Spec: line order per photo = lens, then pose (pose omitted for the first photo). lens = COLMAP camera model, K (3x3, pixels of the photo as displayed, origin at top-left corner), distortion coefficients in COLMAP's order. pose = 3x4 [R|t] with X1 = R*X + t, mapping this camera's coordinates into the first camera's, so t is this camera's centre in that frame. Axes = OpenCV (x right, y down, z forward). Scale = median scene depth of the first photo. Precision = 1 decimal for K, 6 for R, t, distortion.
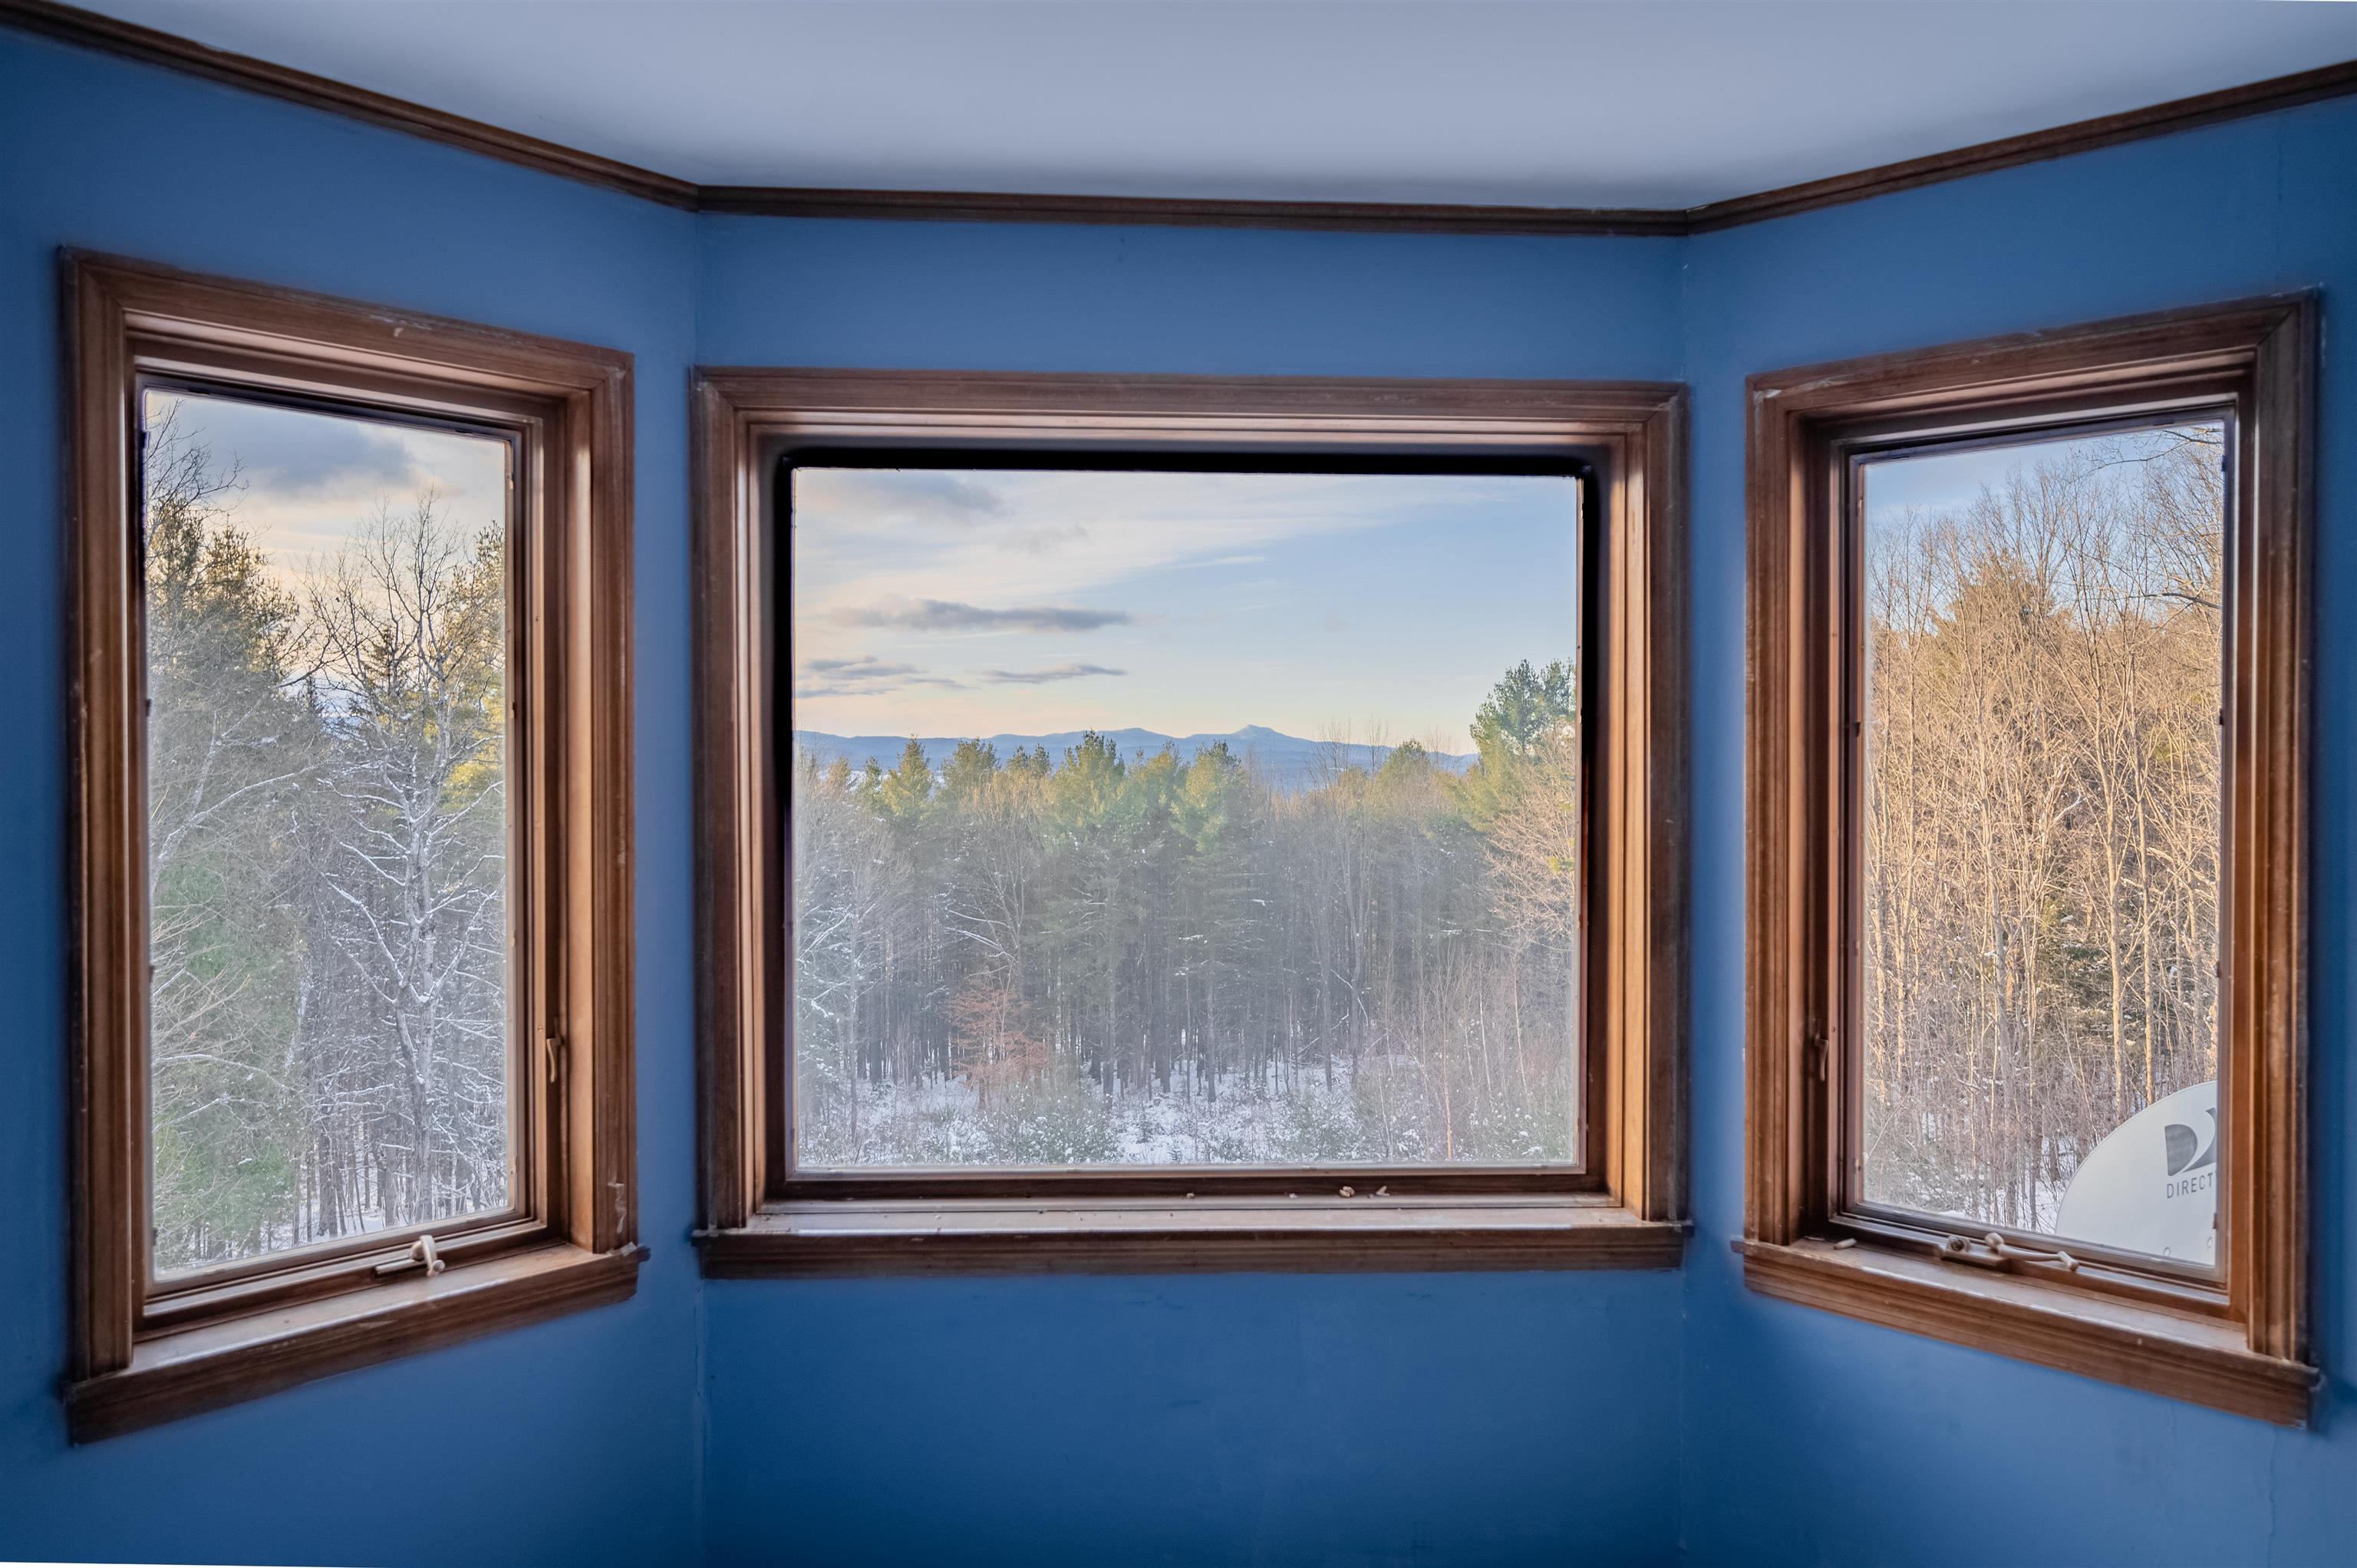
lens RADIAL K [[1579.5, 0, 1149.6], [0, 1579.5, 780.7], [0, 0, 1]] dist [0.007961, 0.001141]
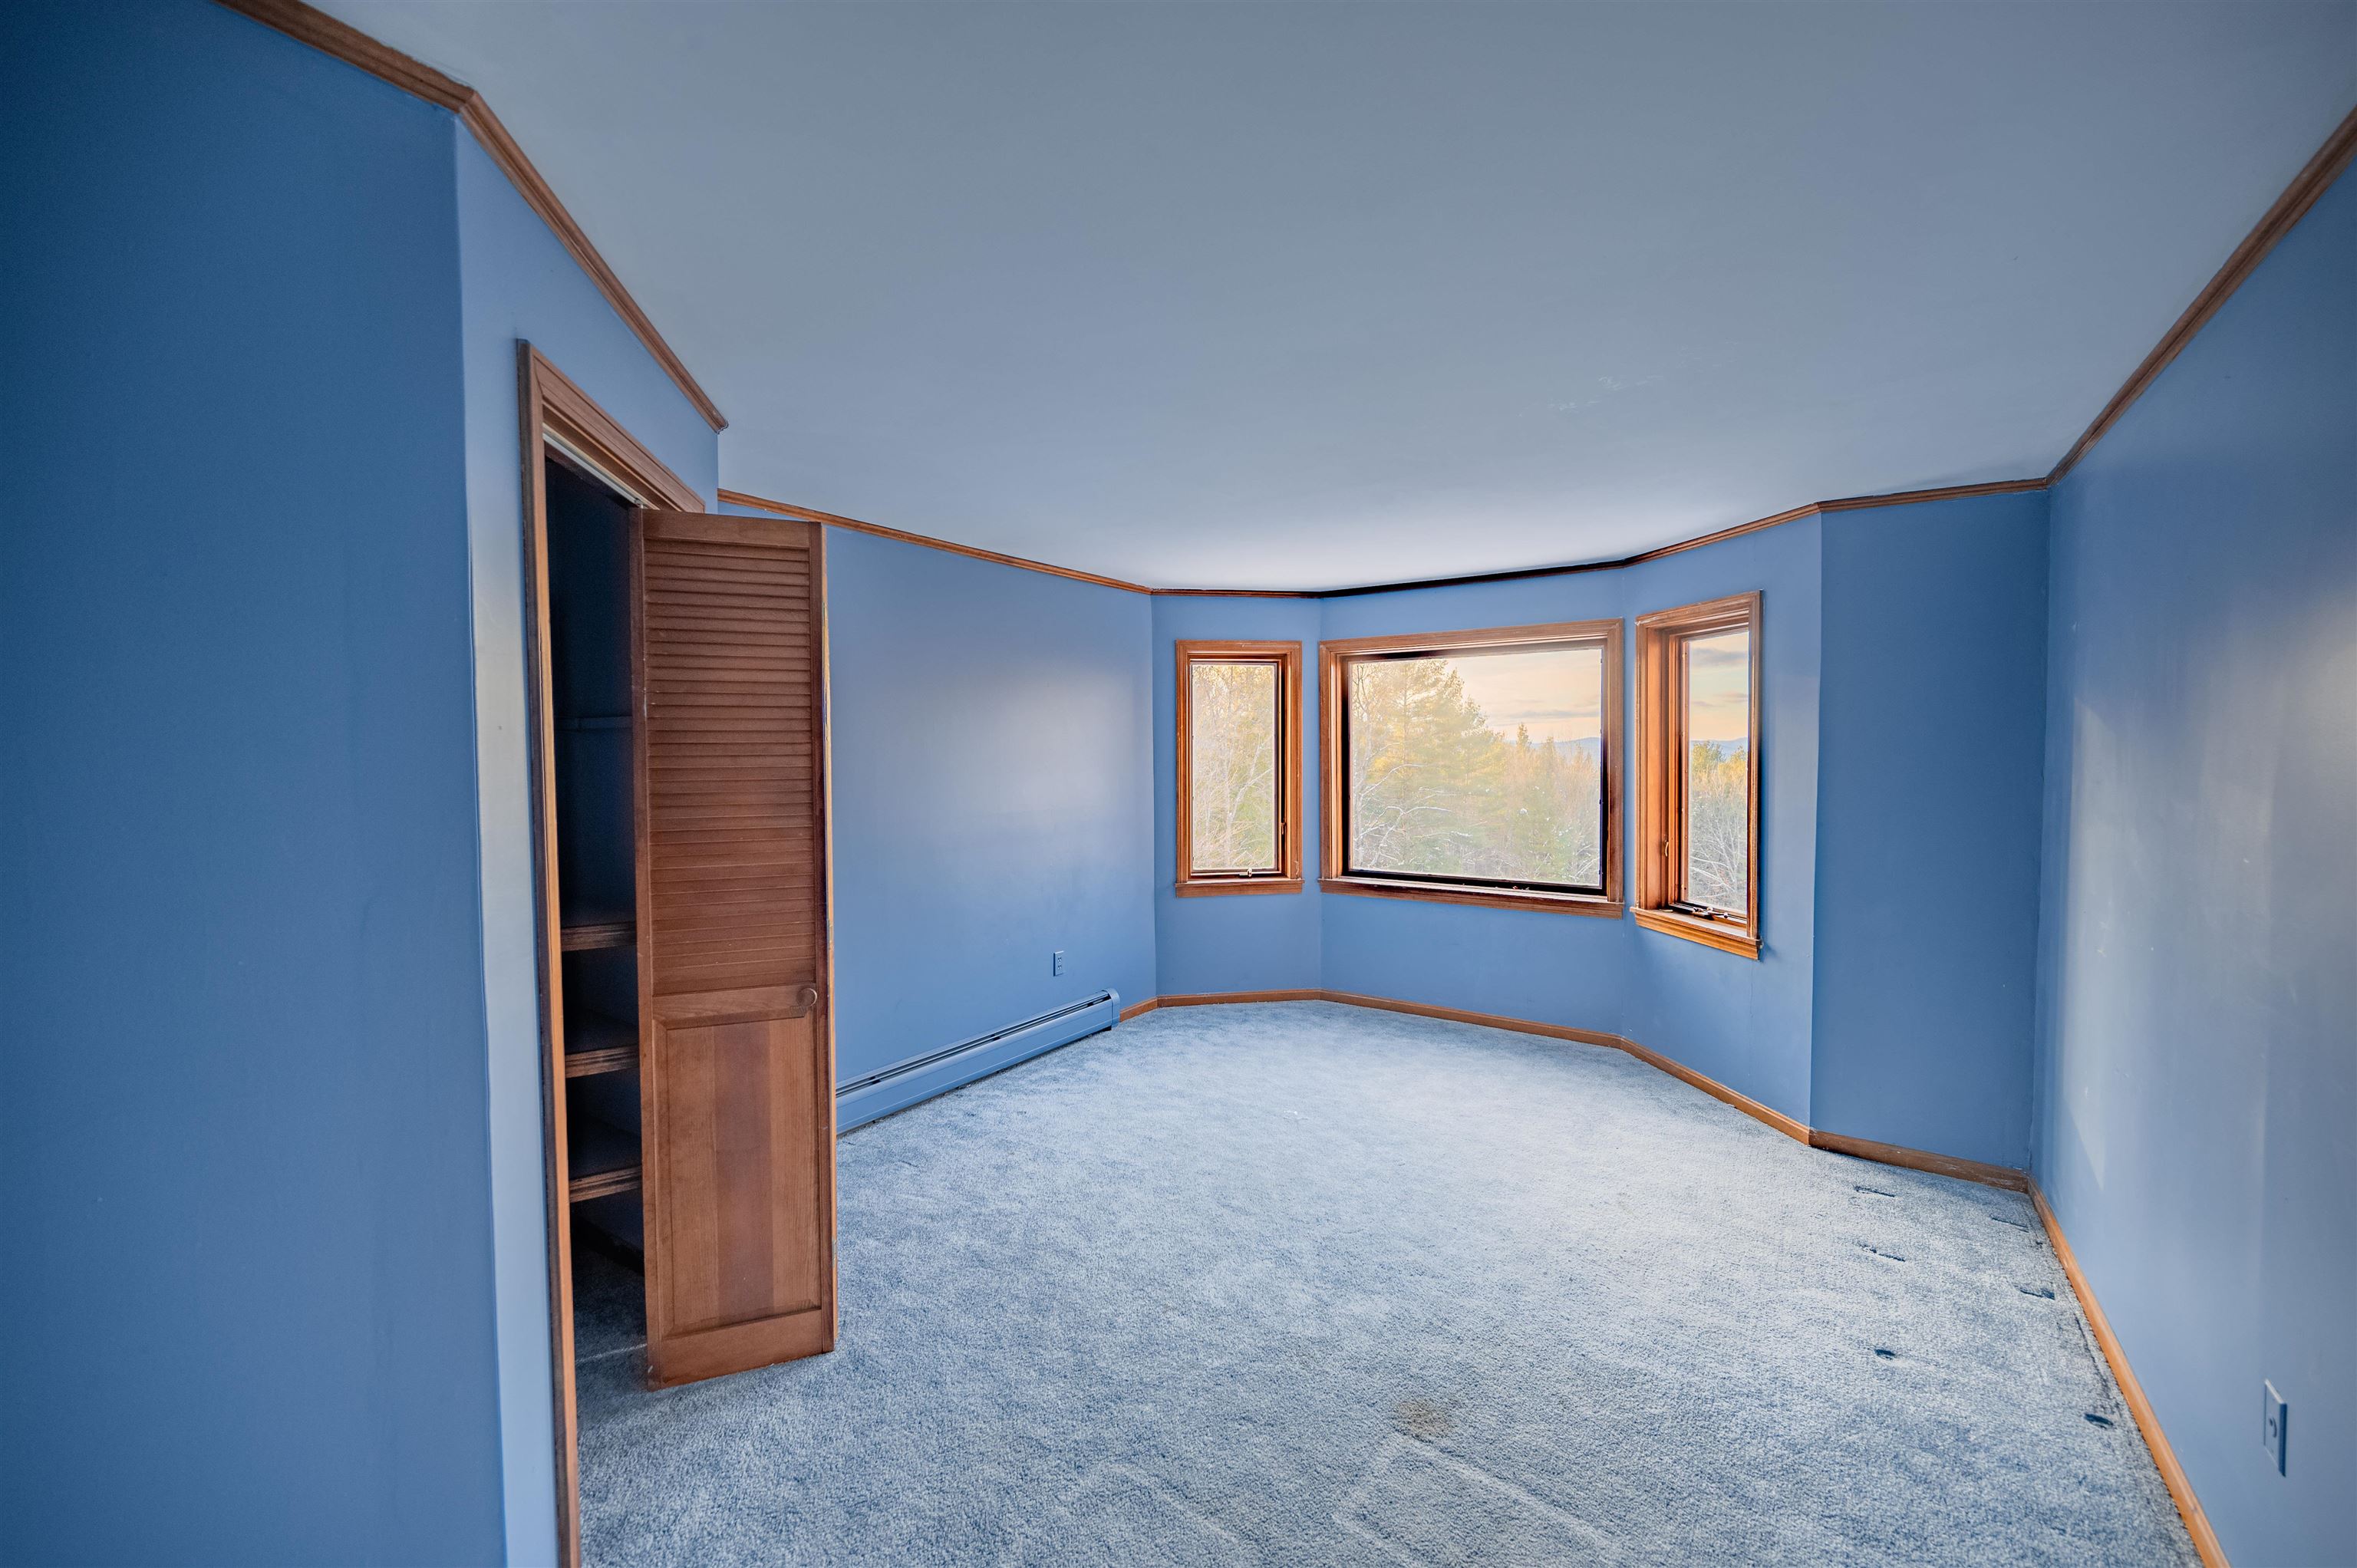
lens RADIAL K [[935.0, 0, 1178.5], [0, 935.0, 784.0], [0, 0, 1]] dist [-0.001114, -0.000545]
pose [[0.805065, 0.013610, -0.593031, 0.728771], [-0.003877, 0.999836, 0.017684, 0.030138], [0.593175, -0.011937, 0.804985, -0.923819]]
